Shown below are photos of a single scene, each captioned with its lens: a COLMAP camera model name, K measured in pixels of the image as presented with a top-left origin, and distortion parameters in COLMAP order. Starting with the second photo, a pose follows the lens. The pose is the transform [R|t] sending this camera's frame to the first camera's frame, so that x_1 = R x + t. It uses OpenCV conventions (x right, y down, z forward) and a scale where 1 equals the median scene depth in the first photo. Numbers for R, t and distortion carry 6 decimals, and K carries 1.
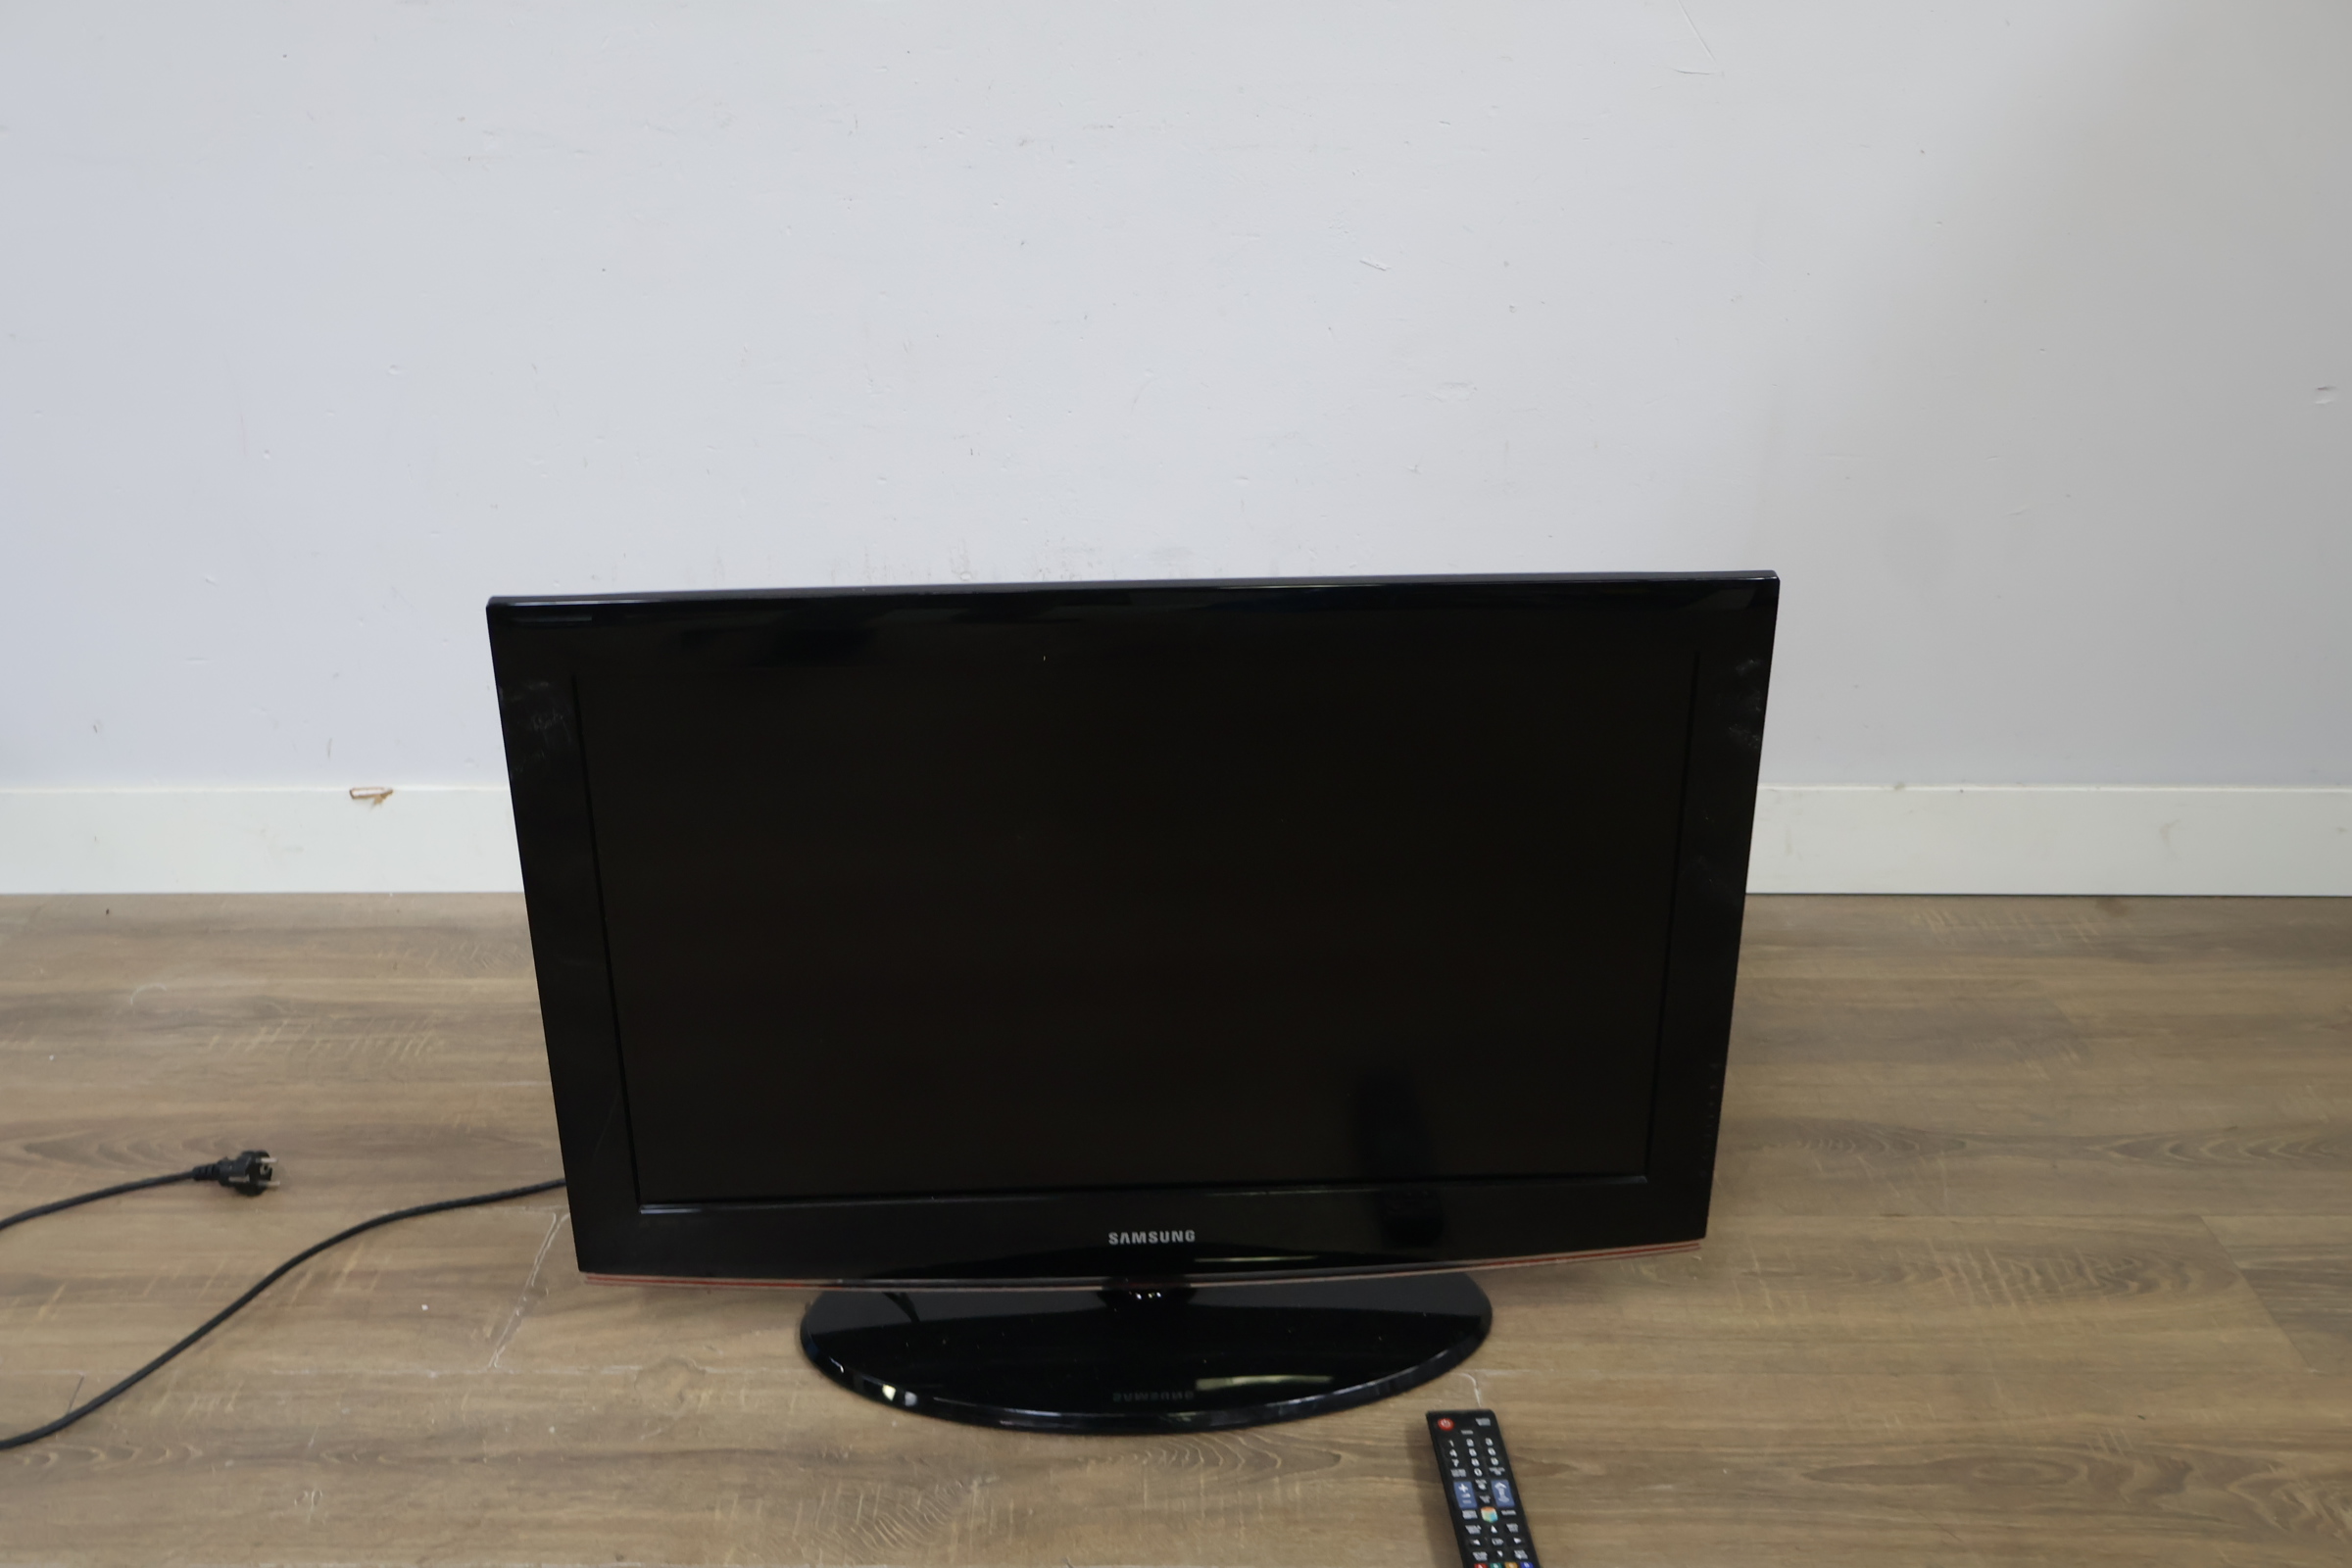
lens RADIAL K [[2226.5, 0, 1171.4], [0, 2226.5, 798.1], [0, 0, 1]] dist [0.008725, 0.000621]
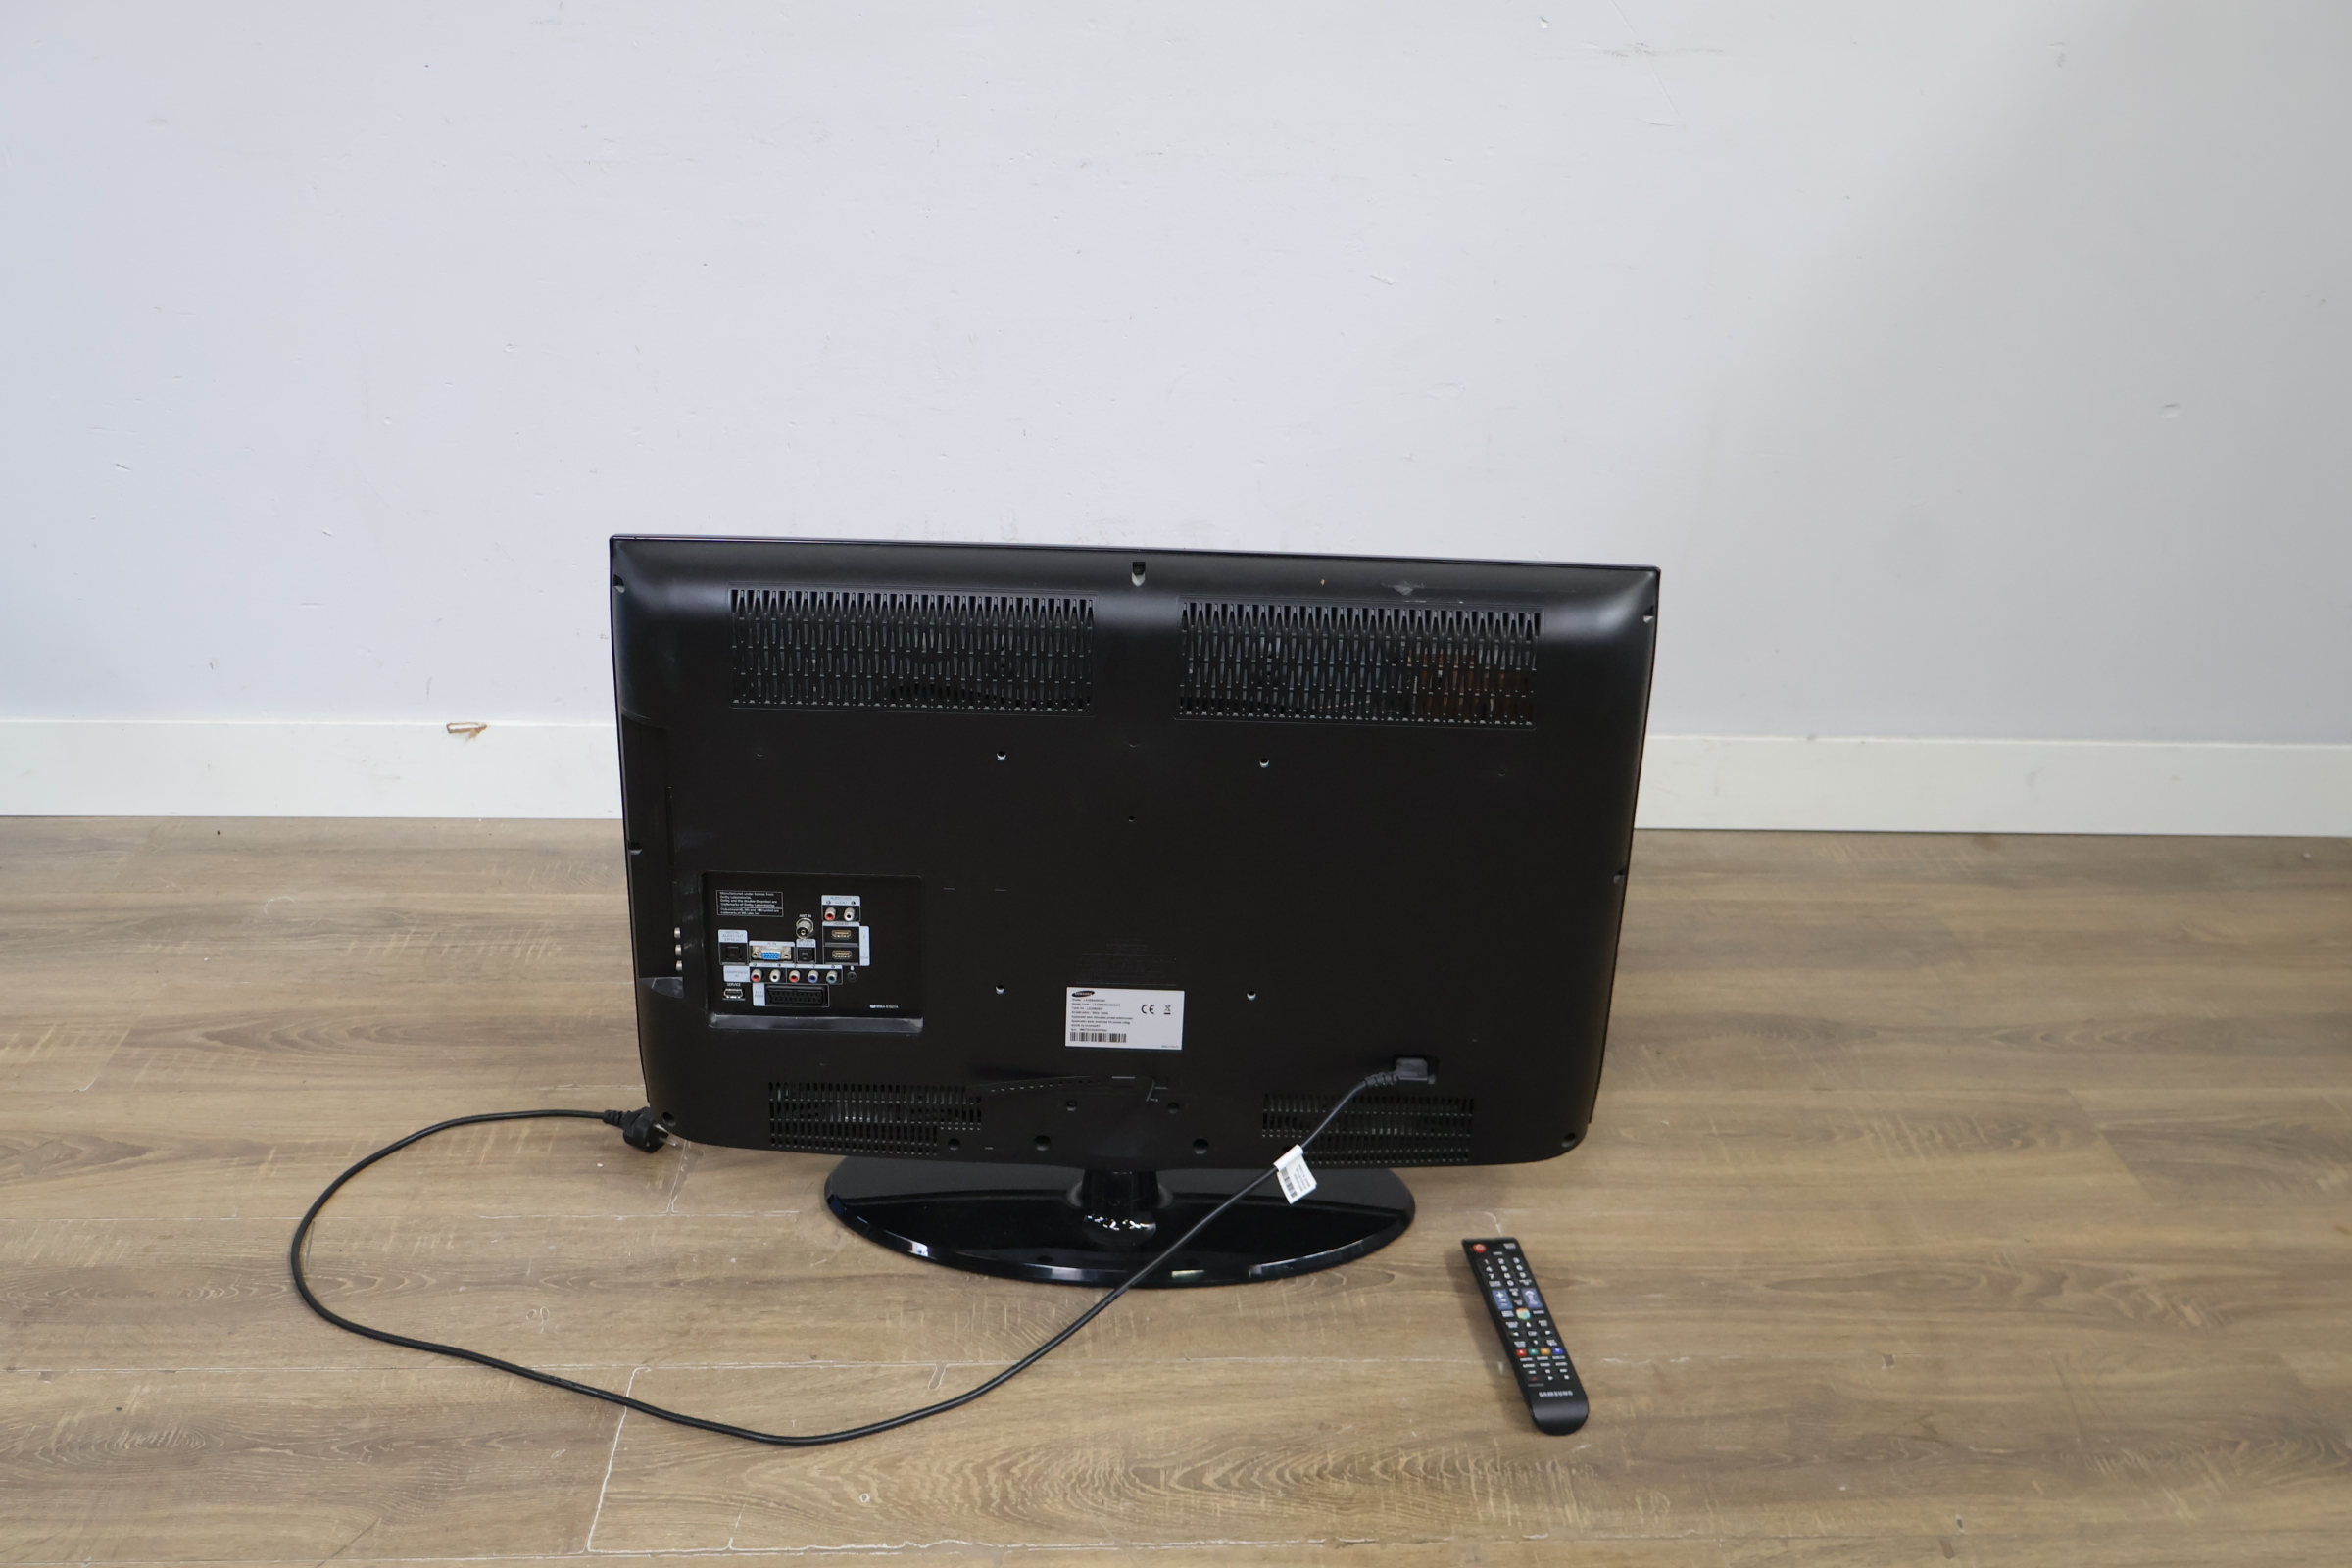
lens RADIAL K [[2237.6, 0, 1181.6], [0, 2237.6, 800.7], [0, 0, 1]] dist [0.009345, 0.005203]
pose [[0.996615, 0.009190, 0.081694, -0.139508], [-0.010731, 0.999772, 0.018442, 0.014005], [-0.081505, -0.019257, 0.996487, -0.202811]]
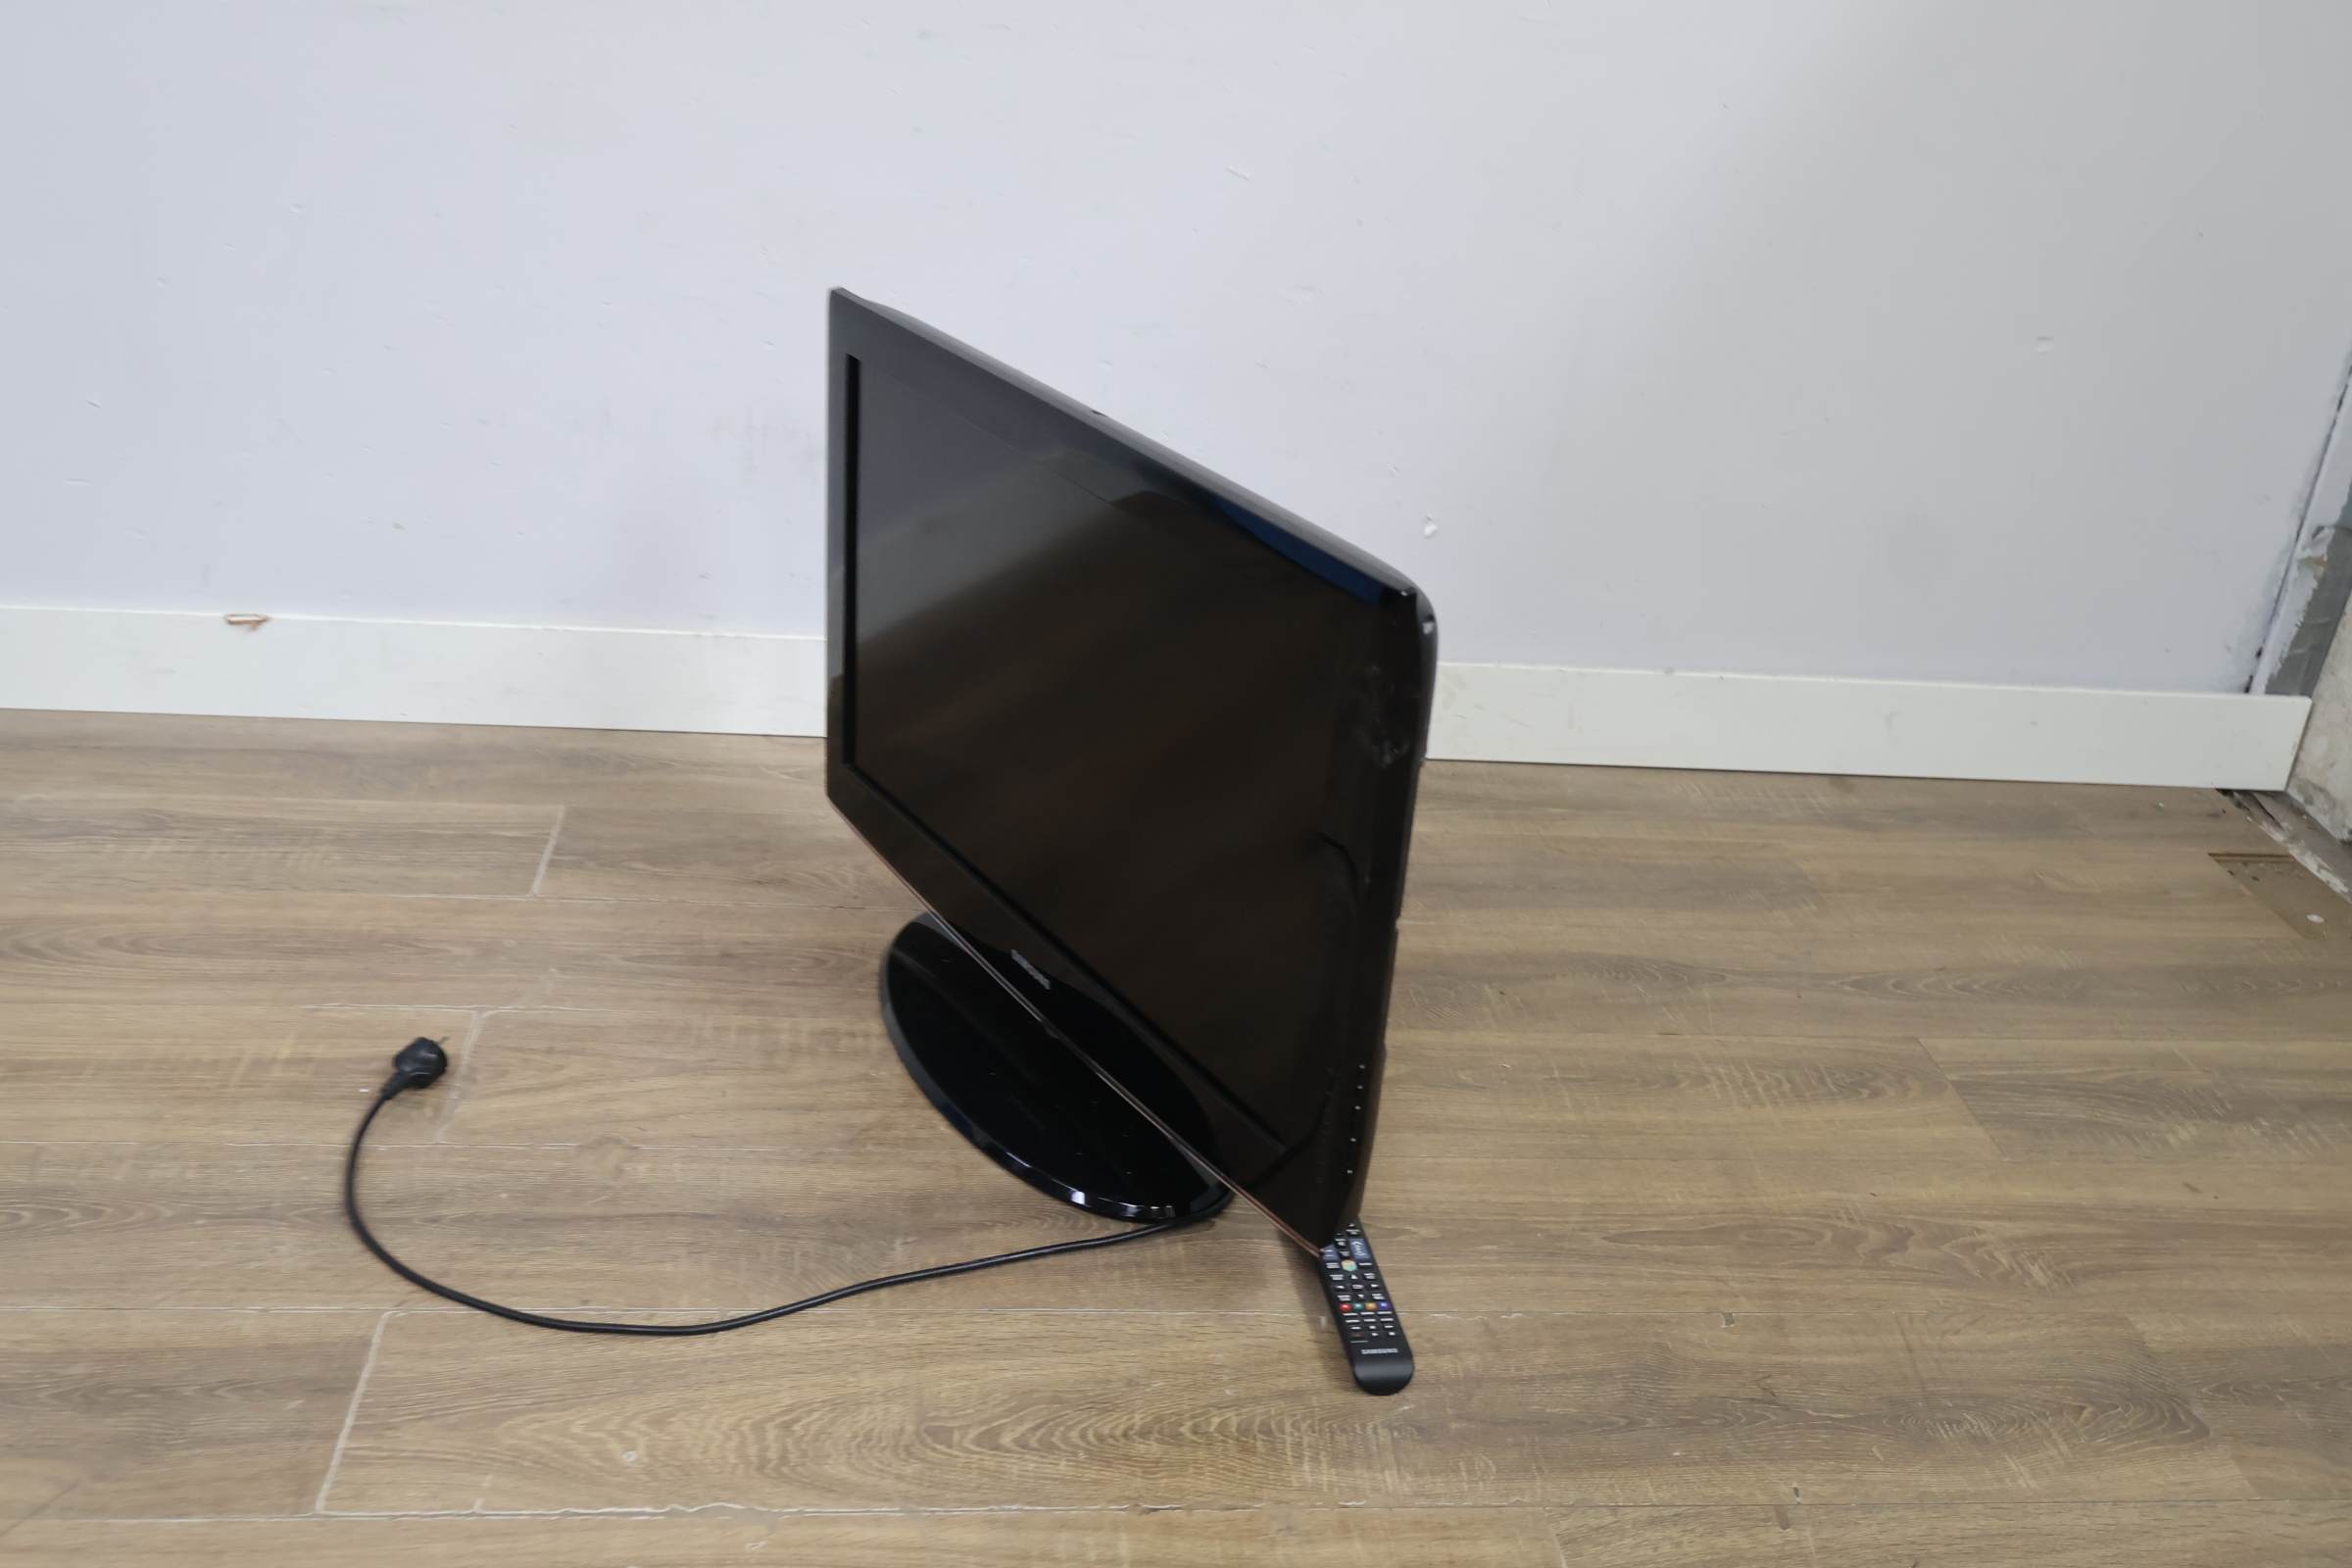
lens RADIAL K [[2234.1, 0, 1173.3], [0, 2234.1, 780.6], [0, 0, 1]] dist [0.001426, 0.007373]
pose [[0.989821, 0.033172, 0.138397, -0.110271], [-0.038661, 0.998561, 0.037165, 0.025404], [-0.136965, -0.042137, 0.989679, -0.125991]]
